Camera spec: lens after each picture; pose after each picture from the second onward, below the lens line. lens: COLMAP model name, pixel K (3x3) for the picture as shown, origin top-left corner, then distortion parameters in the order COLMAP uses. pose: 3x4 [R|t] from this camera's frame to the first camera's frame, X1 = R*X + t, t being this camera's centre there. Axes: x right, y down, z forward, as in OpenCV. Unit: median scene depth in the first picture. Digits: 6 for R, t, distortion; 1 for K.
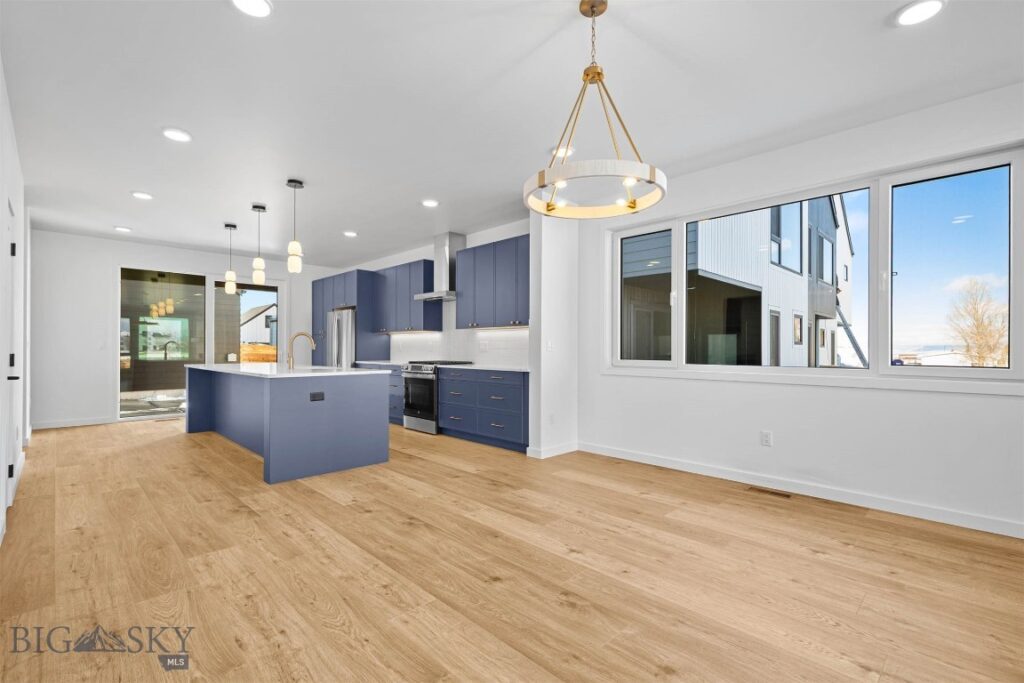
lens RADIAL K [[461.5, 0, 511.0], [0, 461.5, 346.2], [0, 0, 1]] dist [0.005992, -0.000193]
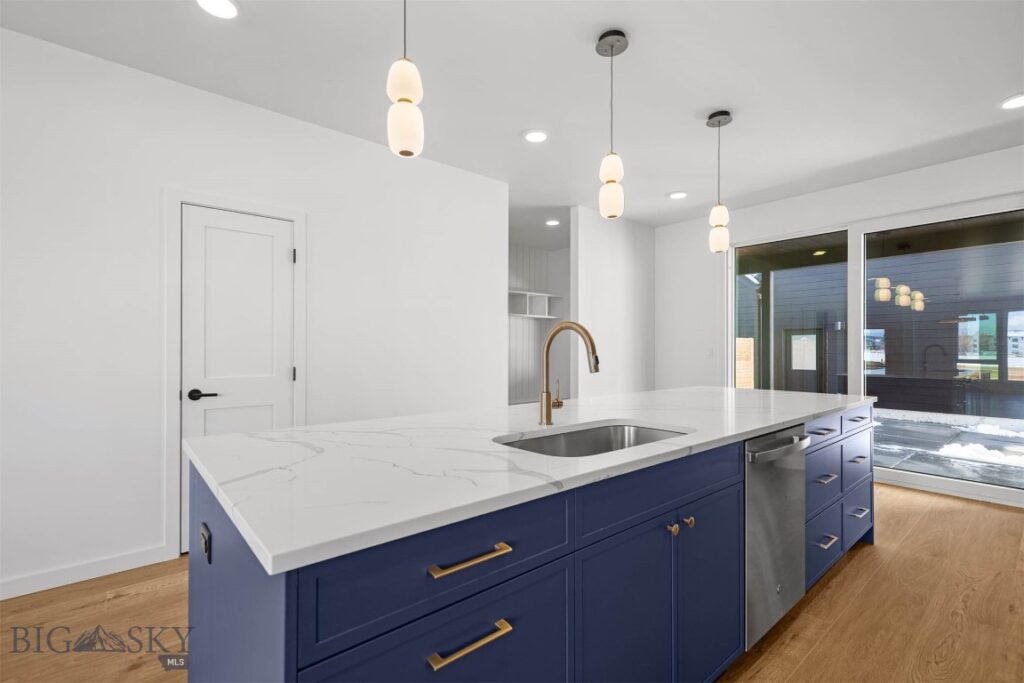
lens RADIAL K [[458.1, 0, 513.3], [0, 458.1, 344.6], [0, 0, 1]] dist [0.002158, 0.000425]
pose [[-0.075249, -0.010869, -0.997106, -0.095134], [0.002864, 0.999934, -0.011116, -0.009690], [0.997161, -0.003692, -0.075213, 0.788222]]
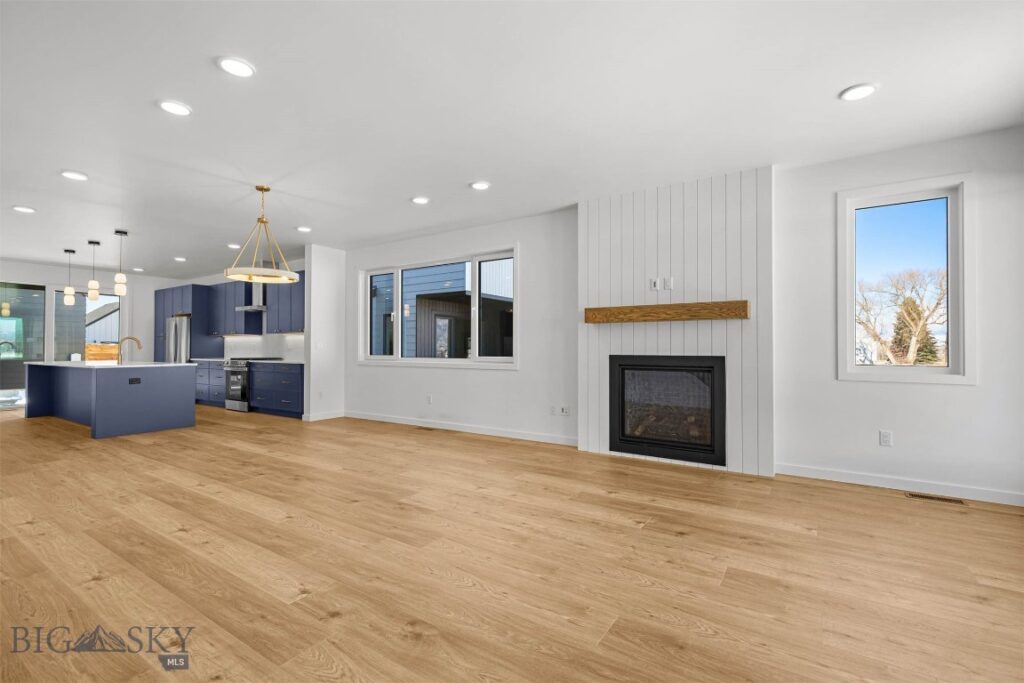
lens RADIAL K [[458.1, 0, 513.3], [0, 458.1, 344.6], [0, 0, 1]] dist [0.002158, 0.000425]
pose [[0.977657, -0.000121, 0.210207, 0.298136], [0.000656, 0.999997, -0.002475, -0.001790], [-0.210206, 0.002558, 0.977654, -0.451286]]
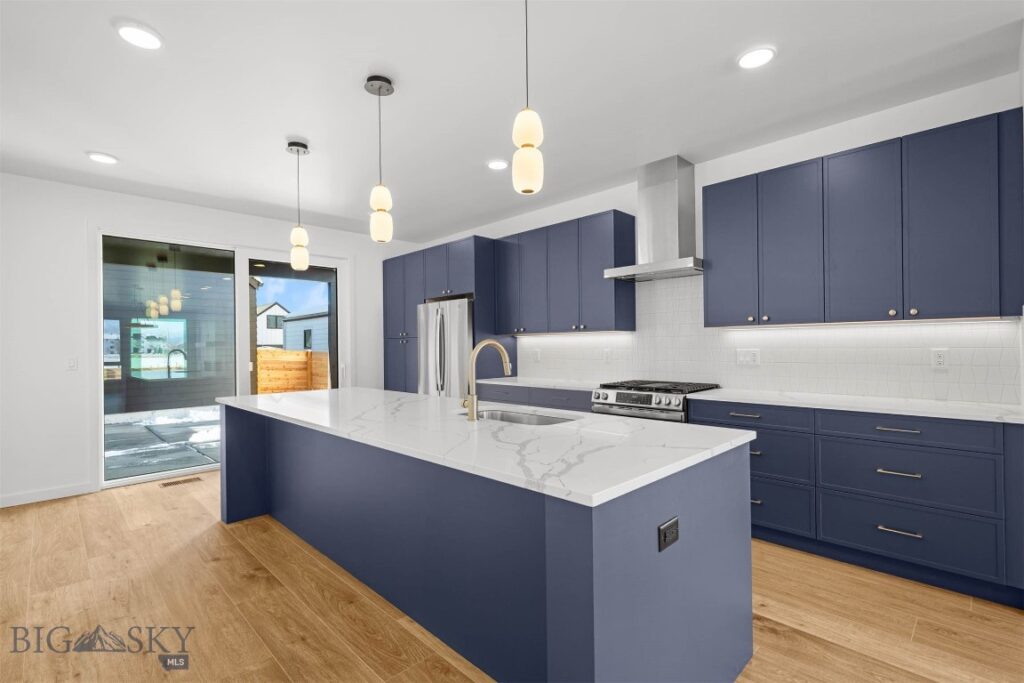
lens RADIAL K [[470.6, 0, 512.0], [0, 470.6, 341.5], [0, 0, 1]] dist [0.005395, 0.000233]
pose [[0.999865, -0.016254, 0.002598, -0.344671], [0.016261, 0.999864, -0.002606, -0.021448], [-0.002556, 0.002648, 0.999993, 0.424093]]
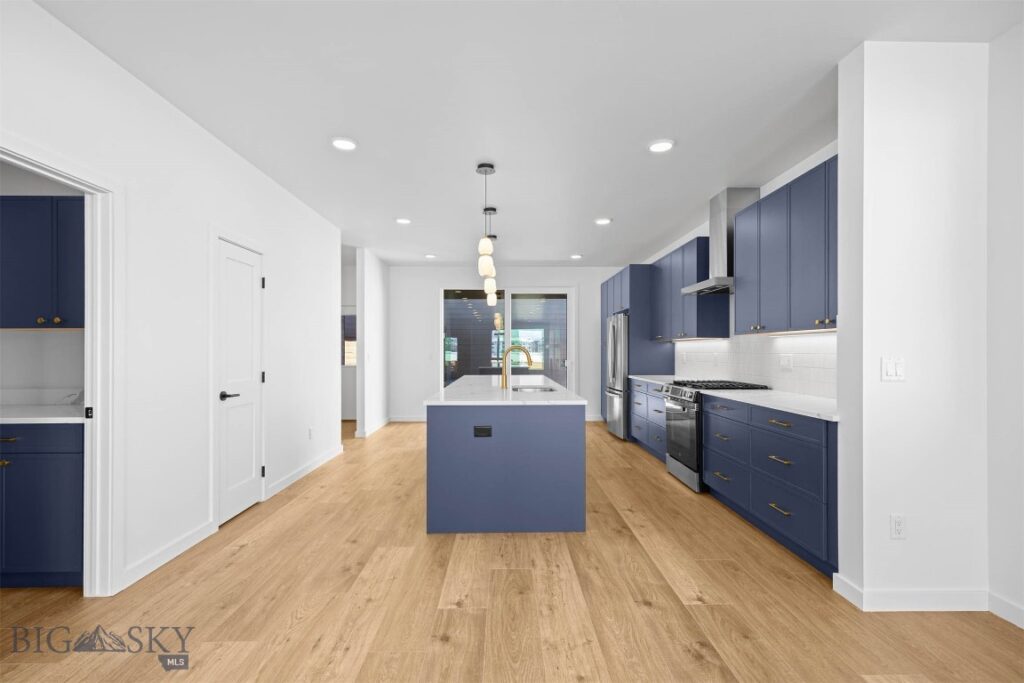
lens RADIAL K [[461.5, 0, 511.0], [0, 461.5, 346.2], [0, 0, 1]] dist [0.005992, -0.000193]
pose [[0.725598, -0.010153, -0.688044, 0.098365], [0.007787, 0.999948, -0.006543, -0.018876], [0.688075, -0.000610, 0.725640, 0.303294]]
